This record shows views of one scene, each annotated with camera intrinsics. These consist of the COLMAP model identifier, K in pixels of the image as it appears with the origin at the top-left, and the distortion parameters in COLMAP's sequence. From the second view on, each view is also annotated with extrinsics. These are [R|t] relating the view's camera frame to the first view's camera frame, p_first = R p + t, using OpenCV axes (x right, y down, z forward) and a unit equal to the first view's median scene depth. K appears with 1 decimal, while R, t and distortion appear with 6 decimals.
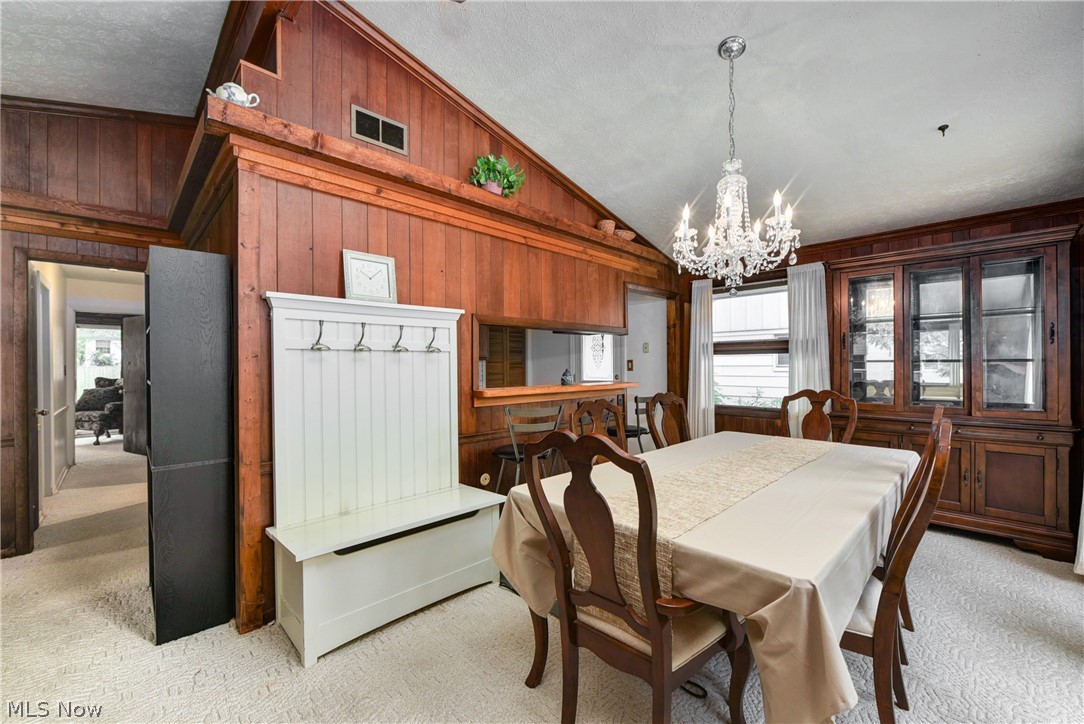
lens RADIAL K [[434.9, 0, 544.2], [0, 434.9, 366.1], [0, 0, 1]] dist [-0.014568, 0.000048]
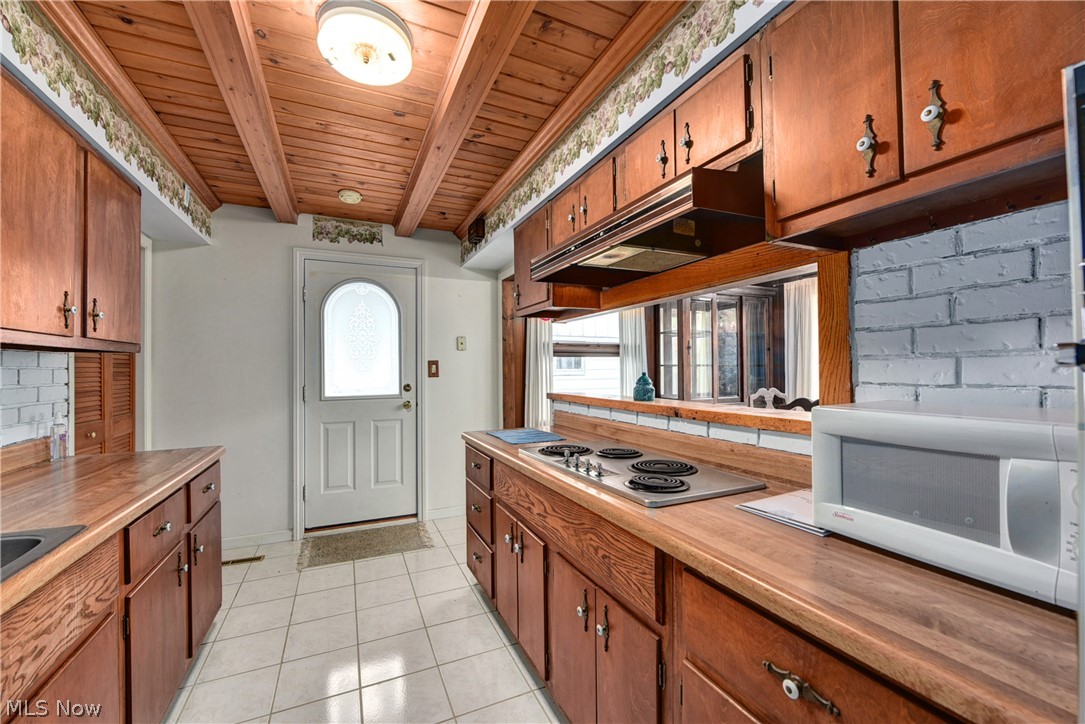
lens RADIAL K [[435.3, 0, 544.7], [0, 435.3, 366.1], [0, 0, 1]] dist [-0.014568, 0.000048]
pose [[0.336940, 0.009358, 0.941480, -0.359097], [0.005471, 0.999914, -0.011896, 0.002753], [-0.941510, 0.009160, 0.336860, 0.625300]]
